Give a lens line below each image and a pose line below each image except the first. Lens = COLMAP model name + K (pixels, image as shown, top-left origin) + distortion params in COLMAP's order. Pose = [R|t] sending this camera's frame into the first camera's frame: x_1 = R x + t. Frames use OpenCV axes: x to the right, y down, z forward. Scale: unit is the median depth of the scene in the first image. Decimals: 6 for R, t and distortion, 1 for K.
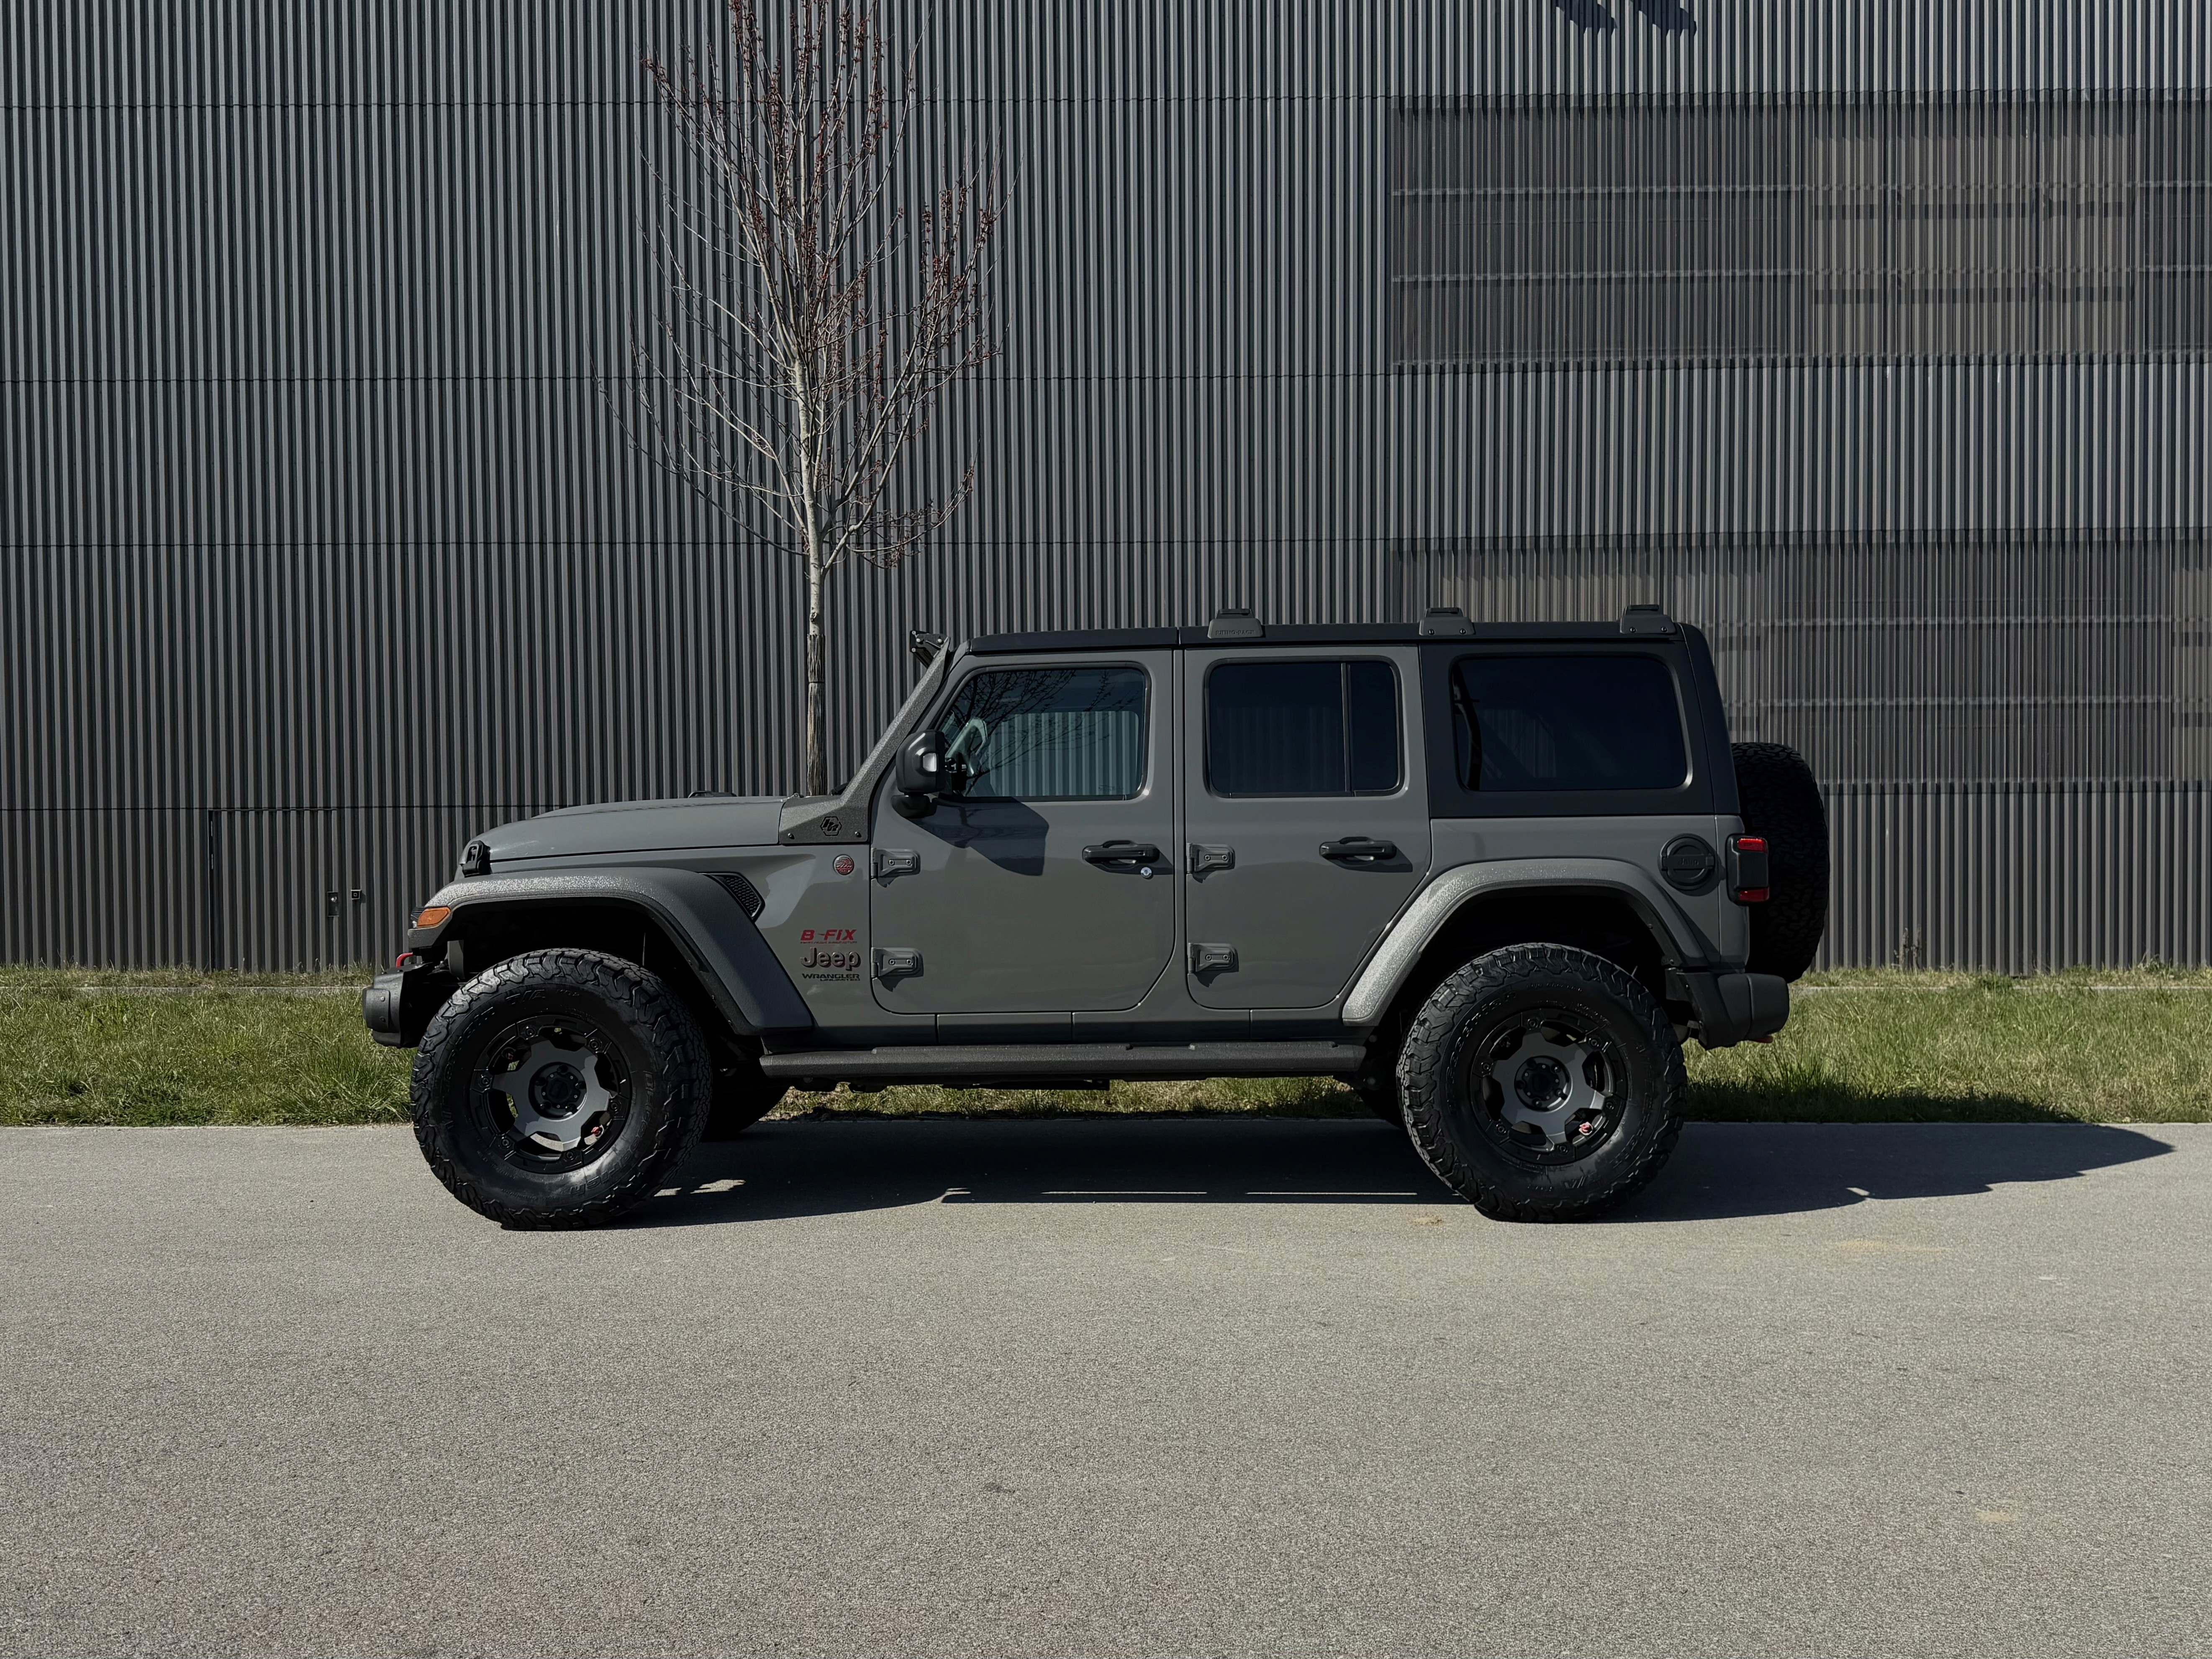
lens RADIAL K [[1821.1, 0, 1170.5], [0, 1821.1, 839.1], [0, 0, 1]] dist [0.103593, -0.194804]
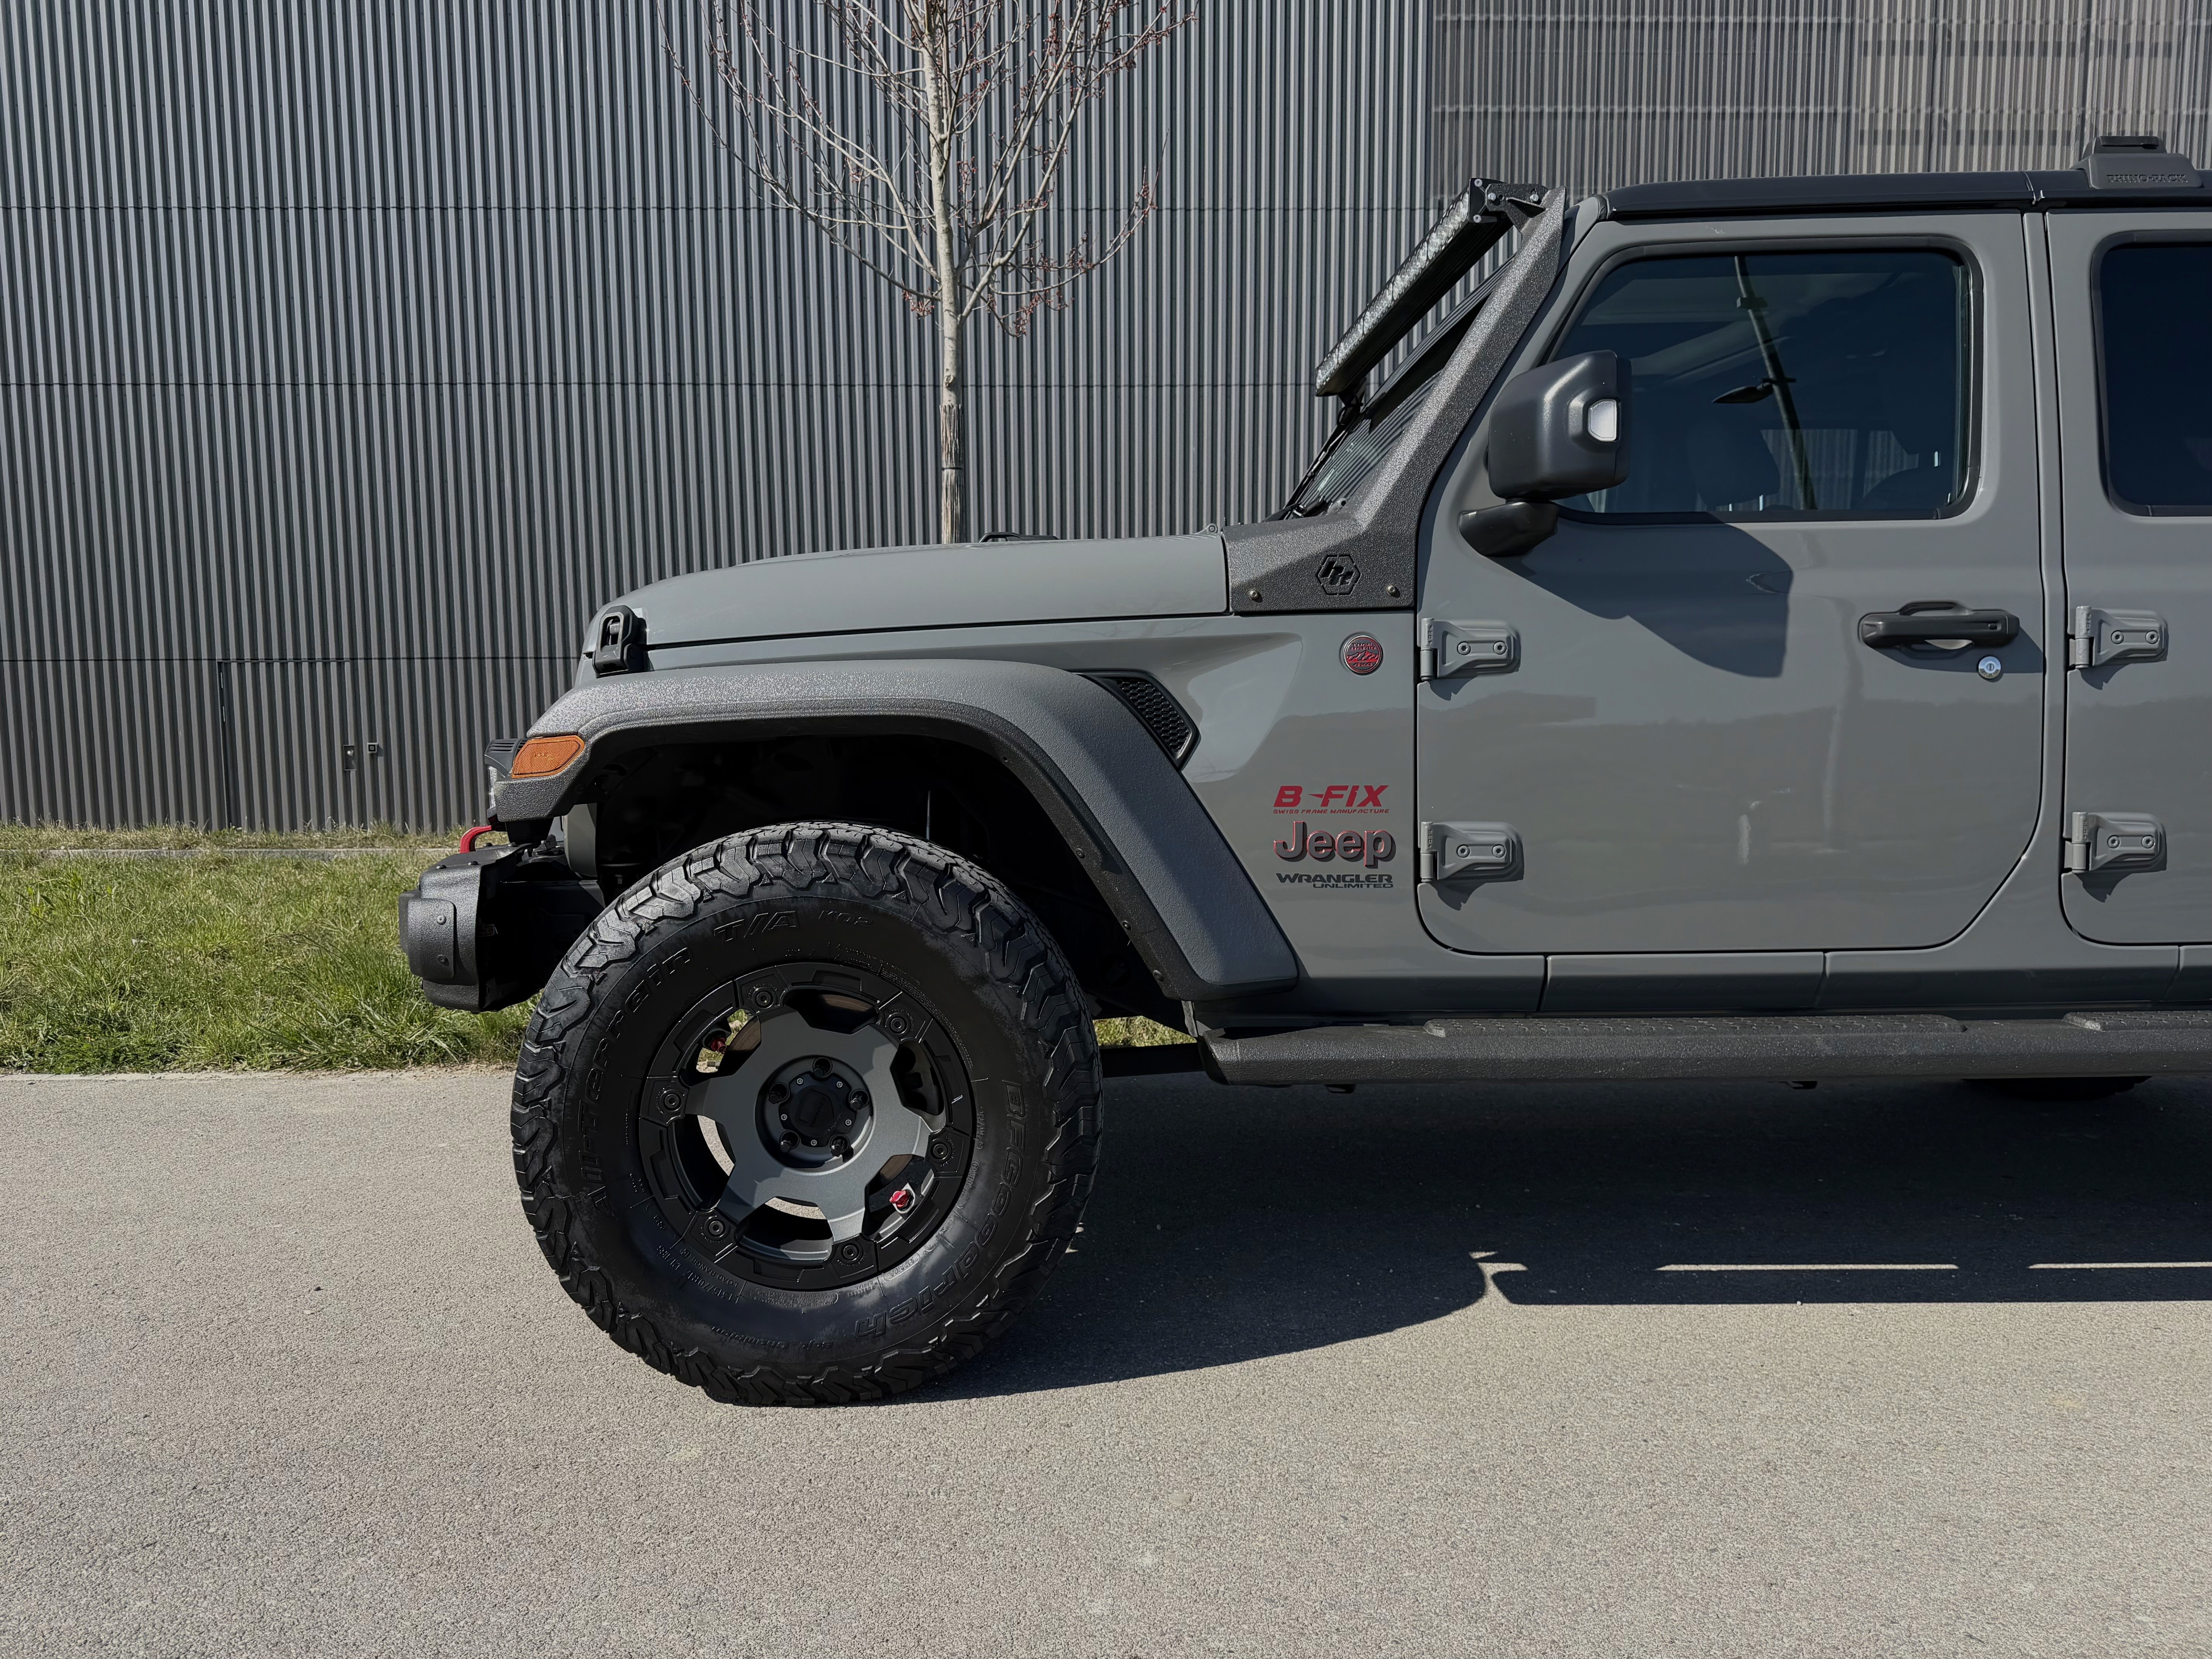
lens RADIAL K [[1560.6, 0, 1111.4], [0, 1560.6, 832.1], [0, 0, 1]] dist [0.037676, -0.056033]
pose [[0.999702, -0.000943, 0.024398, -0.255591], [-0.001010, 0.996800, 0.079934, 0.028373], [-0.024395, -0.079935, 0.996501, 0.572322]]
